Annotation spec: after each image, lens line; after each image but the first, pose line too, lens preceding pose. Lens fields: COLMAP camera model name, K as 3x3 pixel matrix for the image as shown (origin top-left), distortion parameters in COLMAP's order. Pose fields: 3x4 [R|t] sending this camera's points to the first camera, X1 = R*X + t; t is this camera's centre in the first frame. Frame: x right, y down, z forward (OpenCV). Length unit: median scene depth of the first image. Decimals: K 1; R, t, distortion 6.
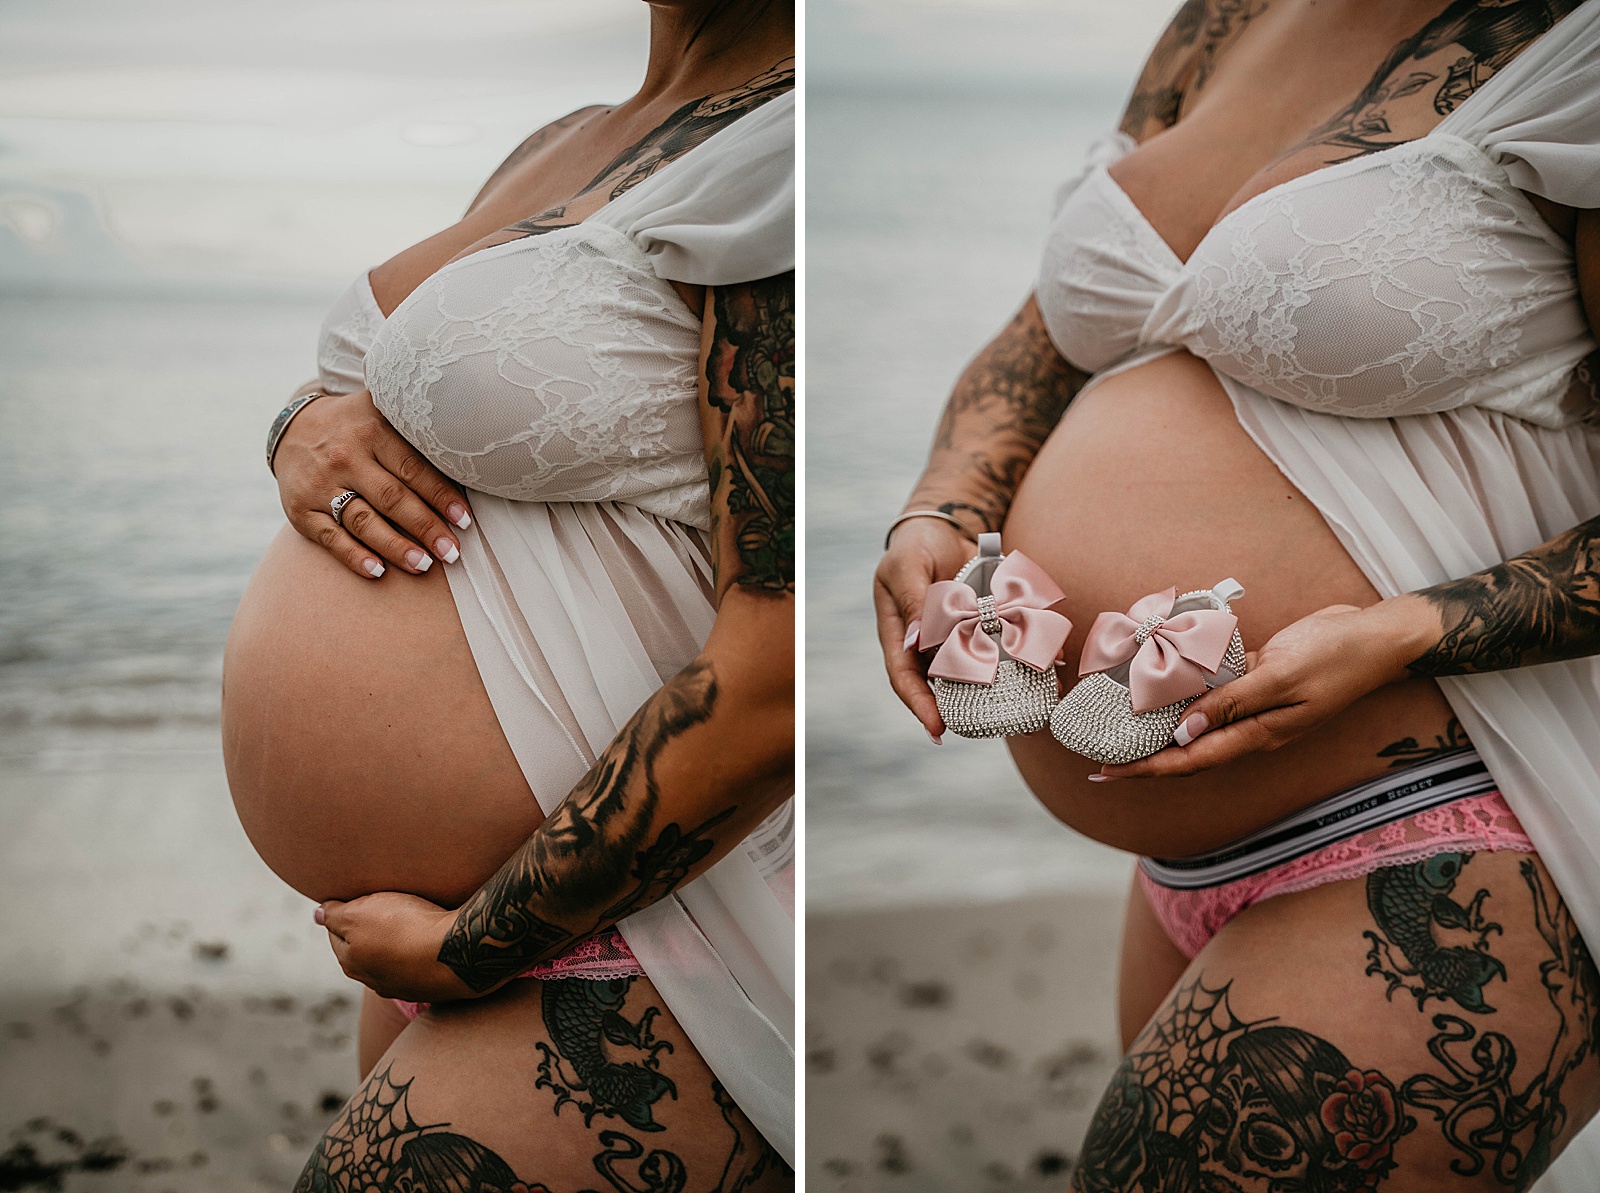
lens RADIAL K [[2421.8, 0, 800.7], [0, 2421.8, 594.6], [0, 0, 1]] dist [0.009417, 0.000000]
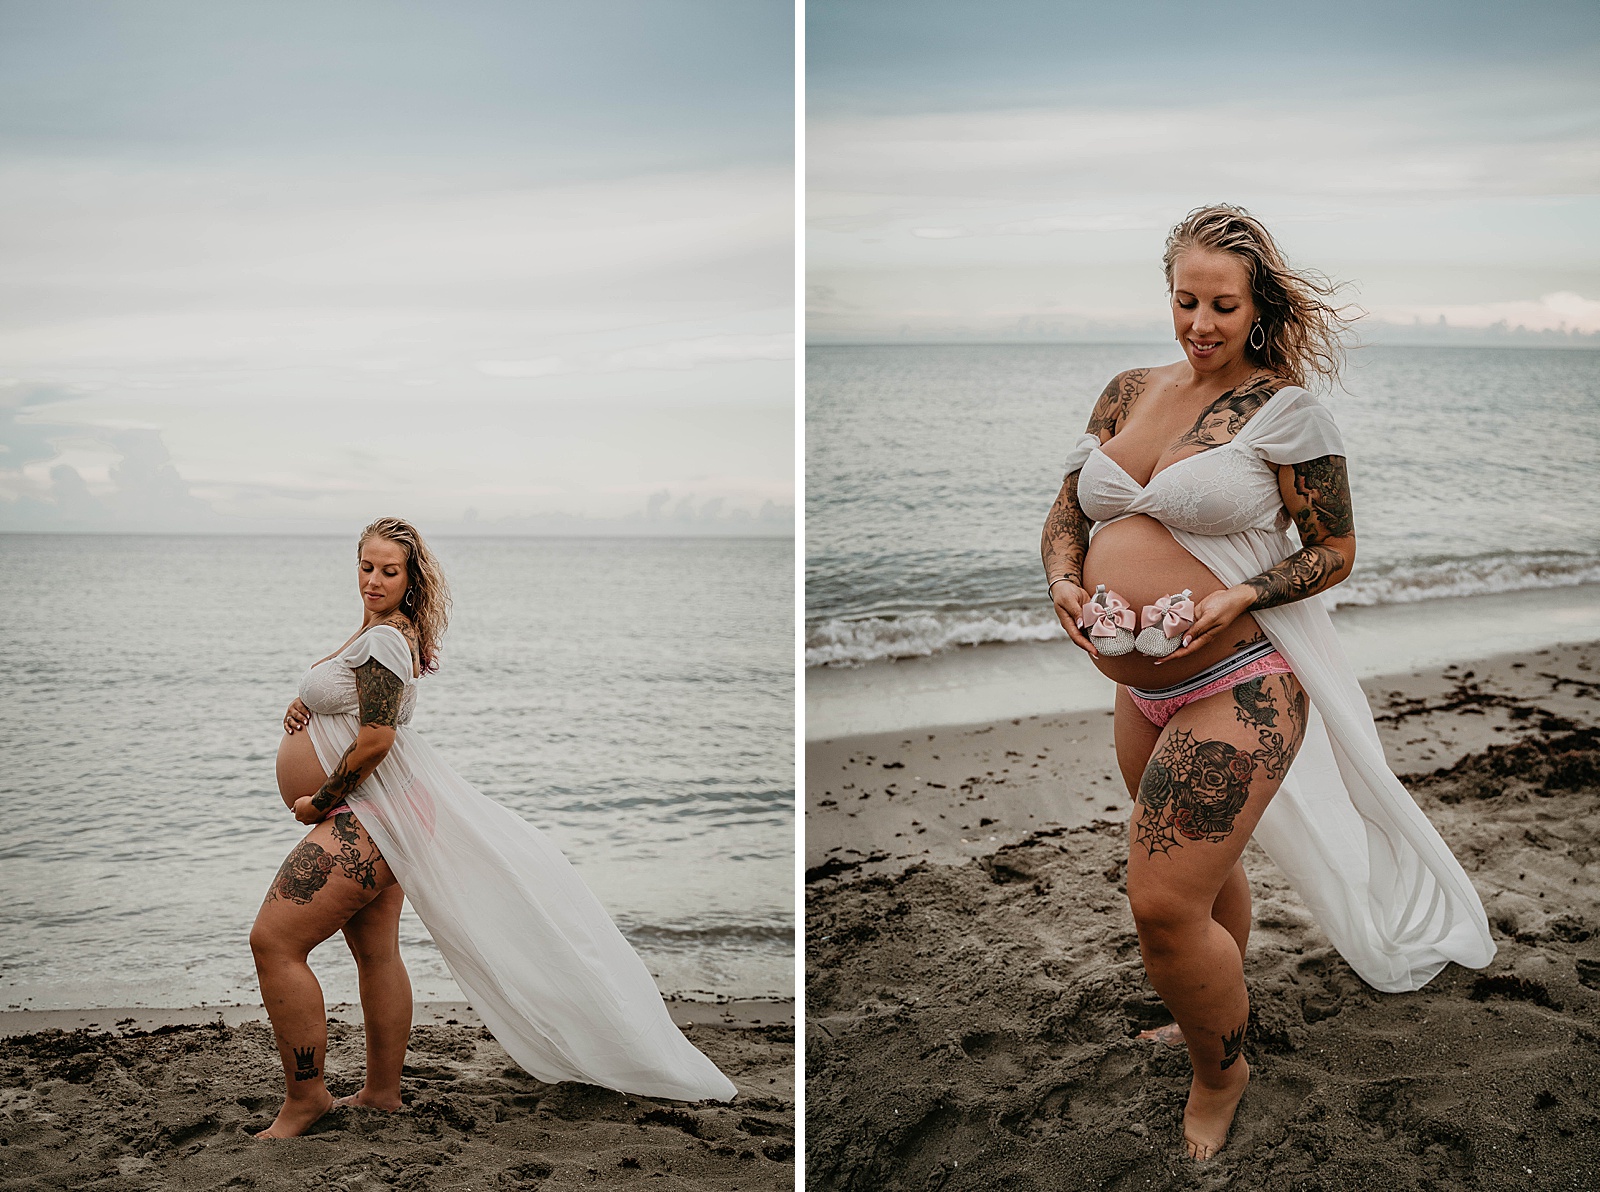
lens RADIAL K [[2317.3, 0, 800.4], [0, 2317.3, 597.1], [0, 0, 1]] dist [-0.090125, 0.000000]
pose [[0.973963, -0.102772, 0.202072, -0.852815], [0.108393, 0.993964, -0.016916, -0.004253], [-0.199114, 0.038379, 0.979224, -1.691304]]
